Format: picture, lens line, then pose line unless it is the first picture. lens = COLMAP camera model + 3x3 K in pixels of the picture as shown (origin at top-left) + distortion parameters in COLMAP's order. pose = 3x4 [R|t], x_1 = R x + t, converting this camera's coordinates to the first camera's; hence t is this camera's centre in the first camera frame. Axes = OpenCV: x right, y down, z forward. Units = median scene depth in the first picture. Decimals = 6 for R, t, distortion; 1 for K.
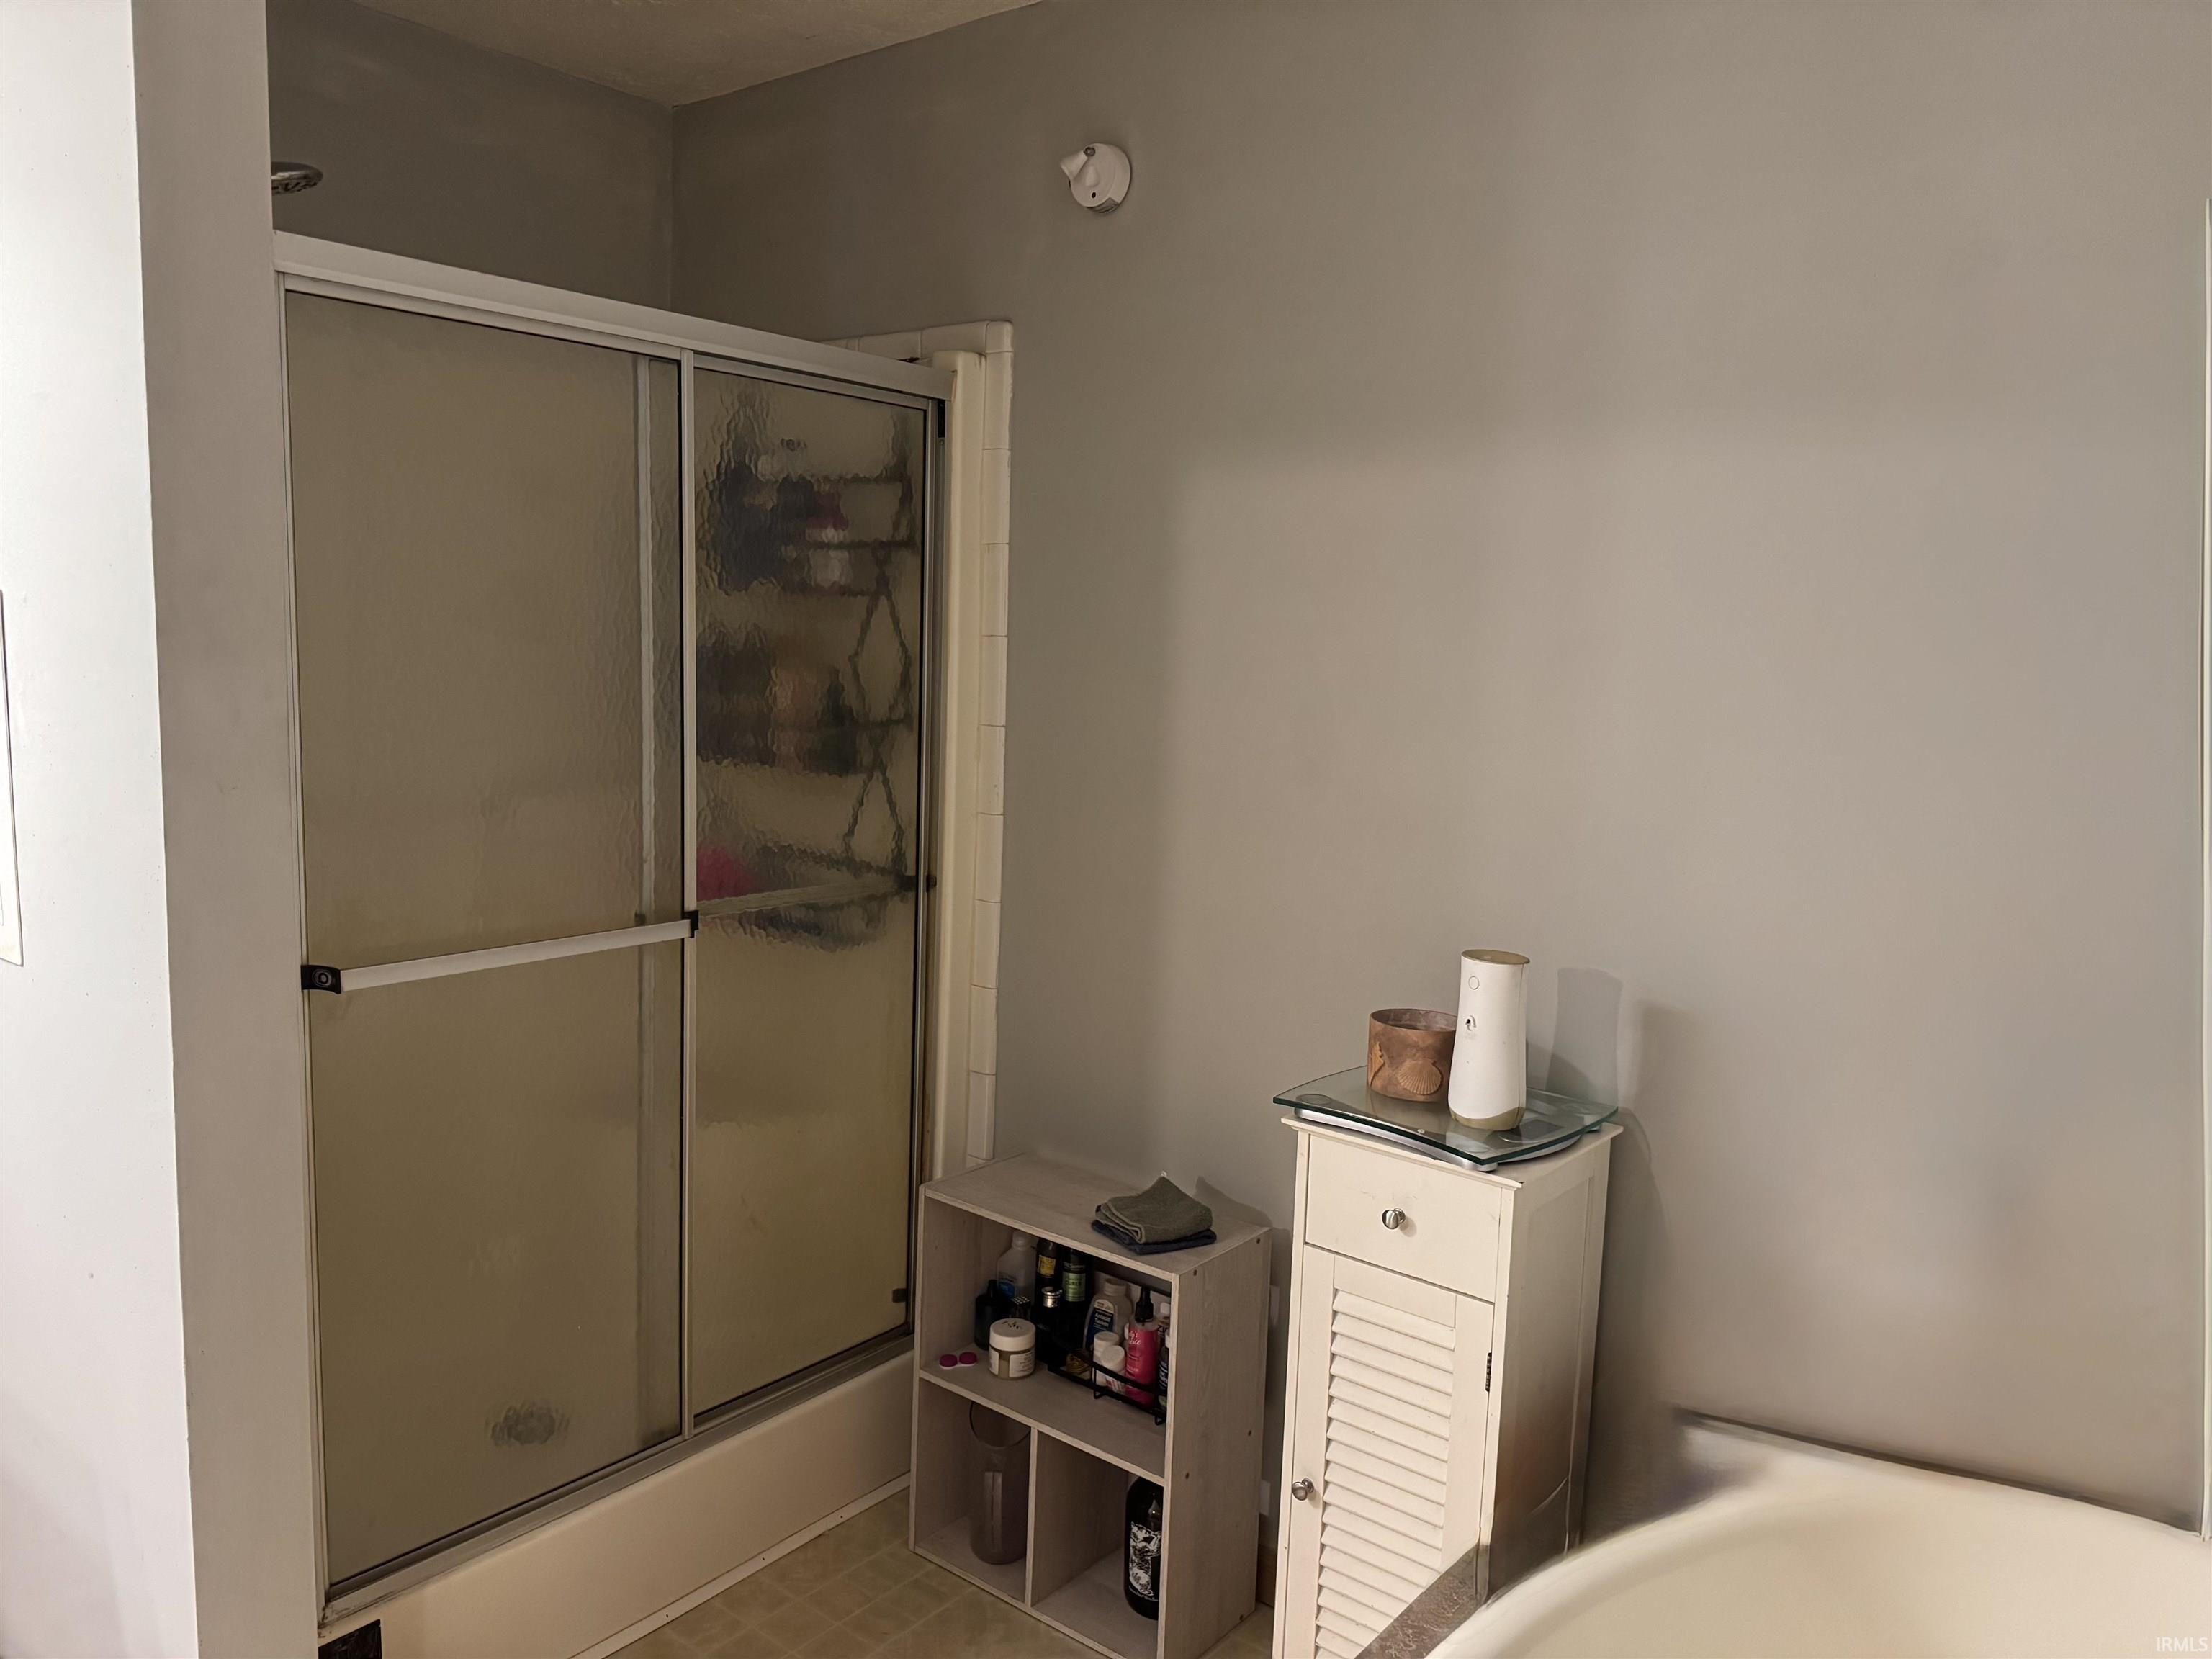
lens RADIAL K [[1537.1, 0, 1106.0], [0, 1537.1, 829.5], [0, 0, 1]] dist [0.054955, -0.001528]
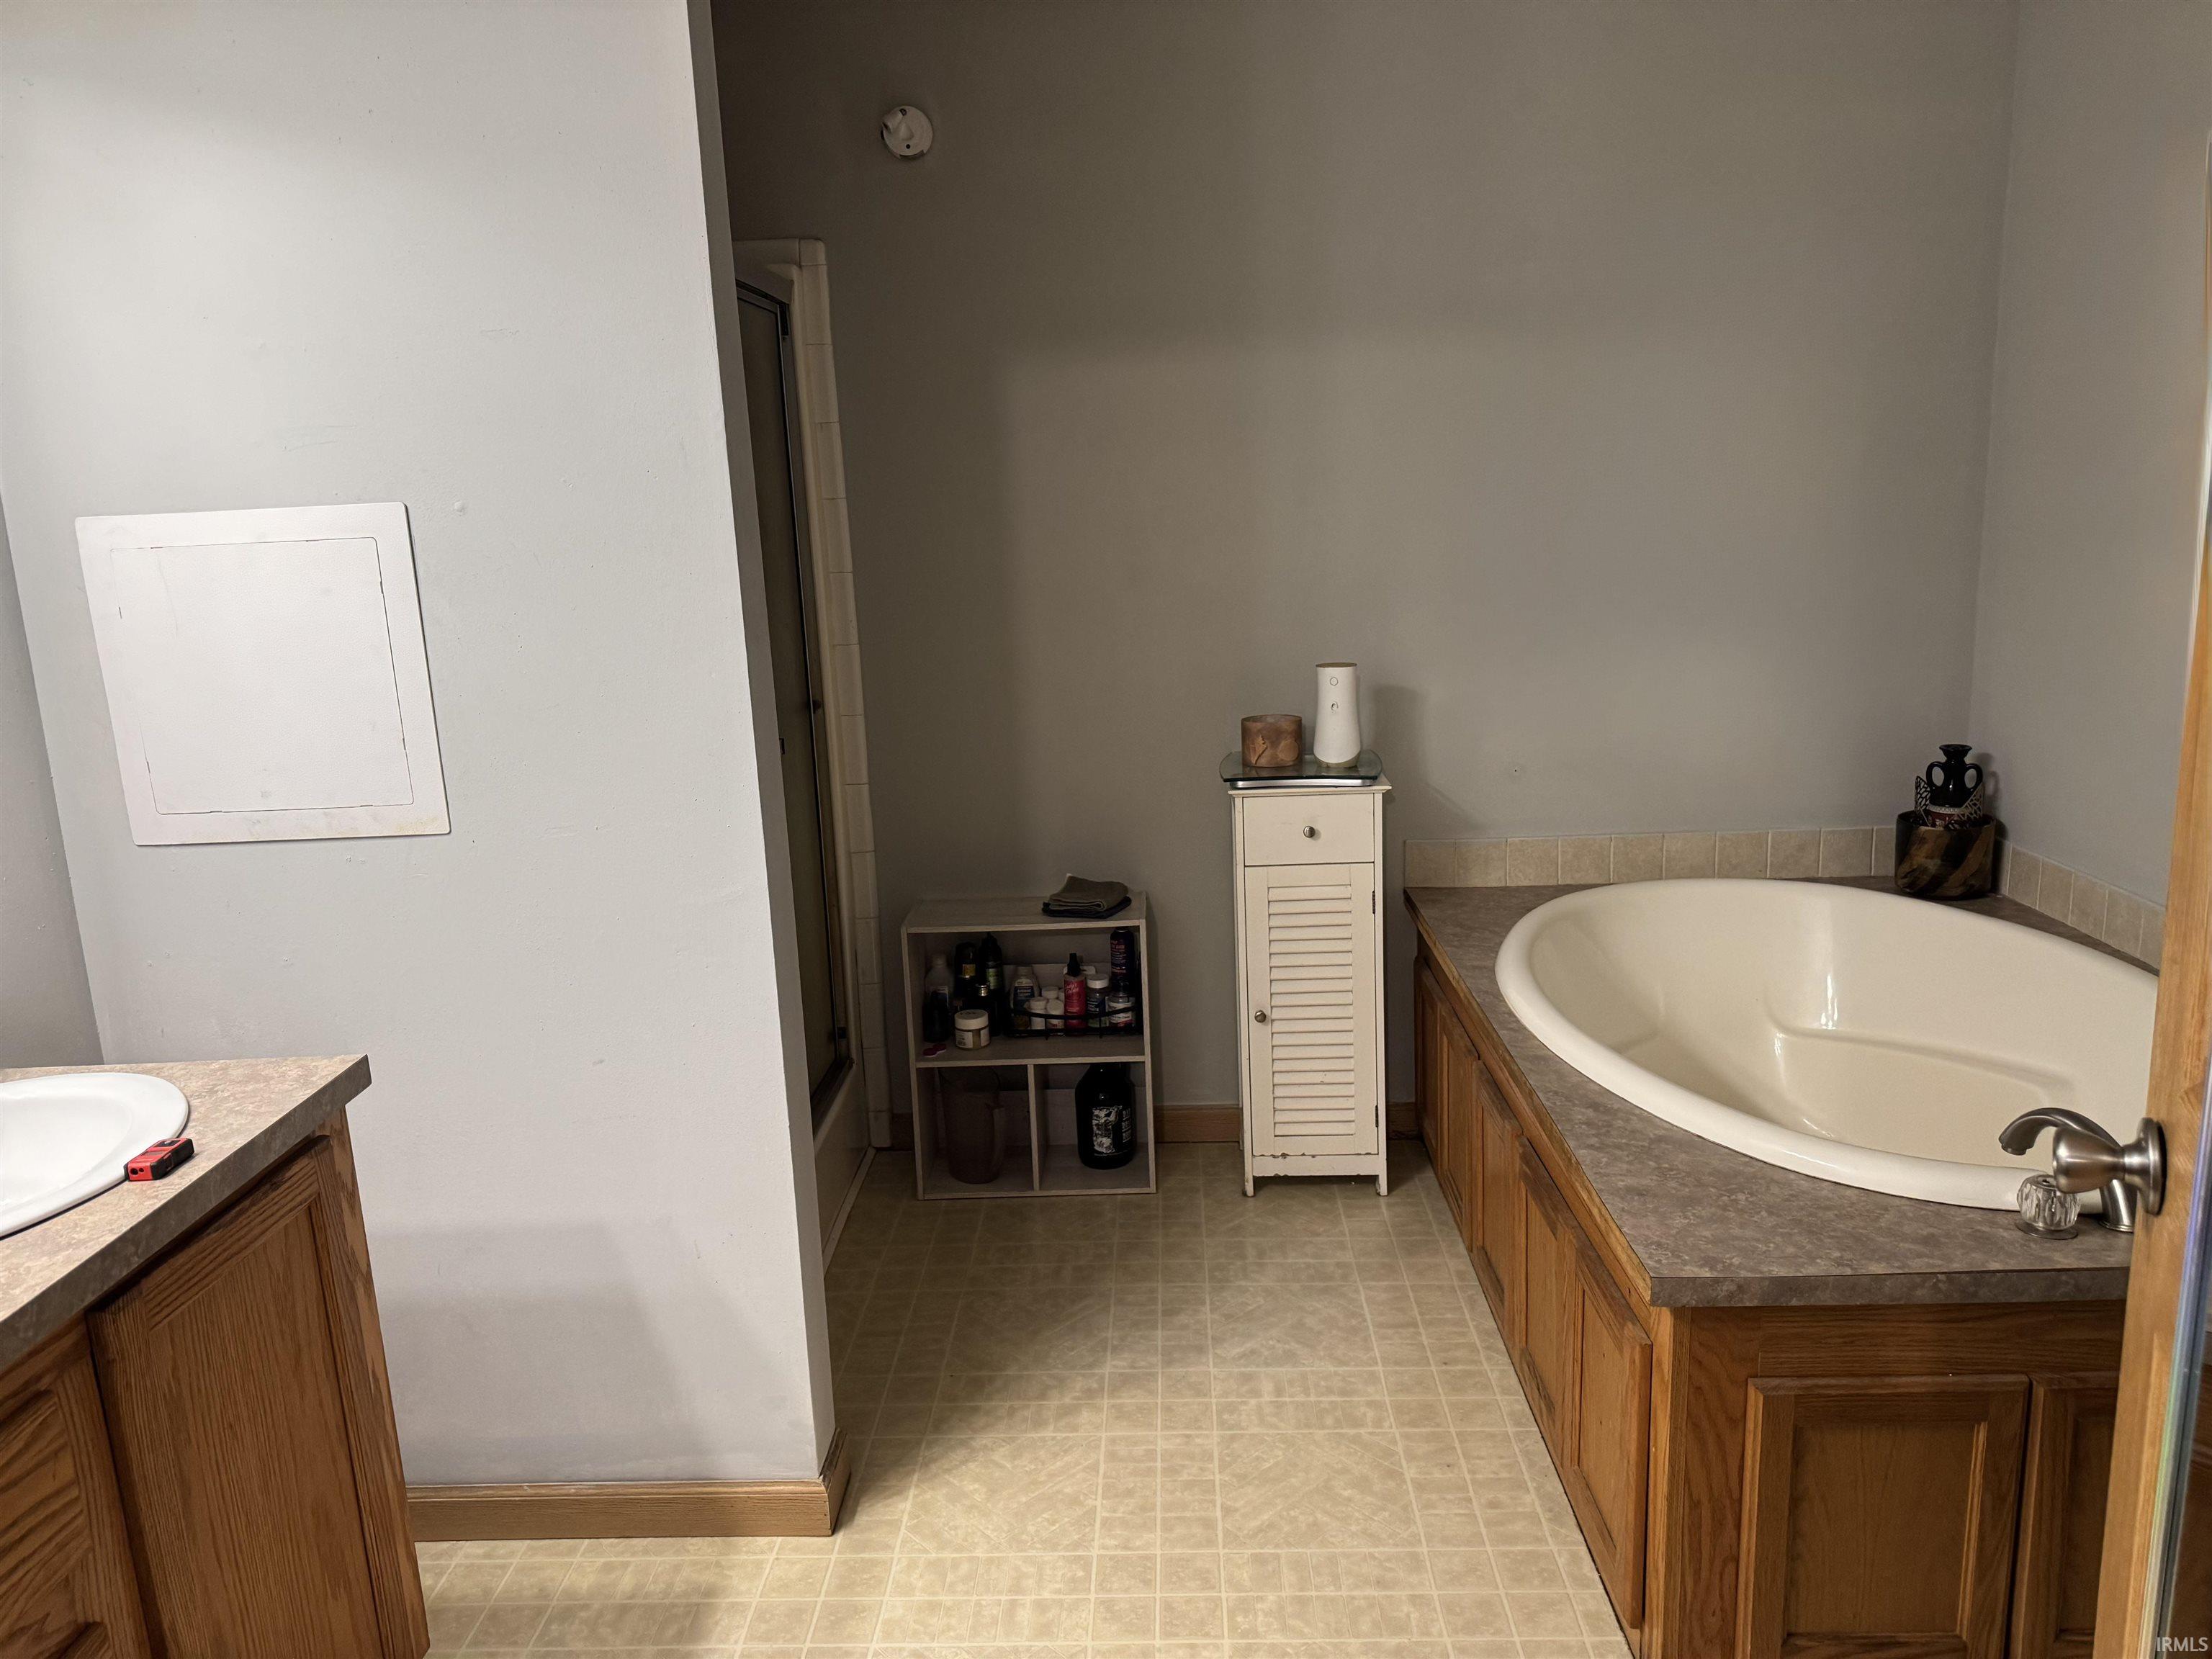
lens RADIAL K [[1537.6, 0, 1106.0], [0, 1537.6, 829.5], [0, 0, 1]] dist [0.122737, -0.143571]
pose [[0.815306, -0.184125, 0.548976, -0.708365], [0.138534, 0.982588, 0.123814, 0.012493], [-0.562215, -0.024894, 0.826617, -0.189141]]
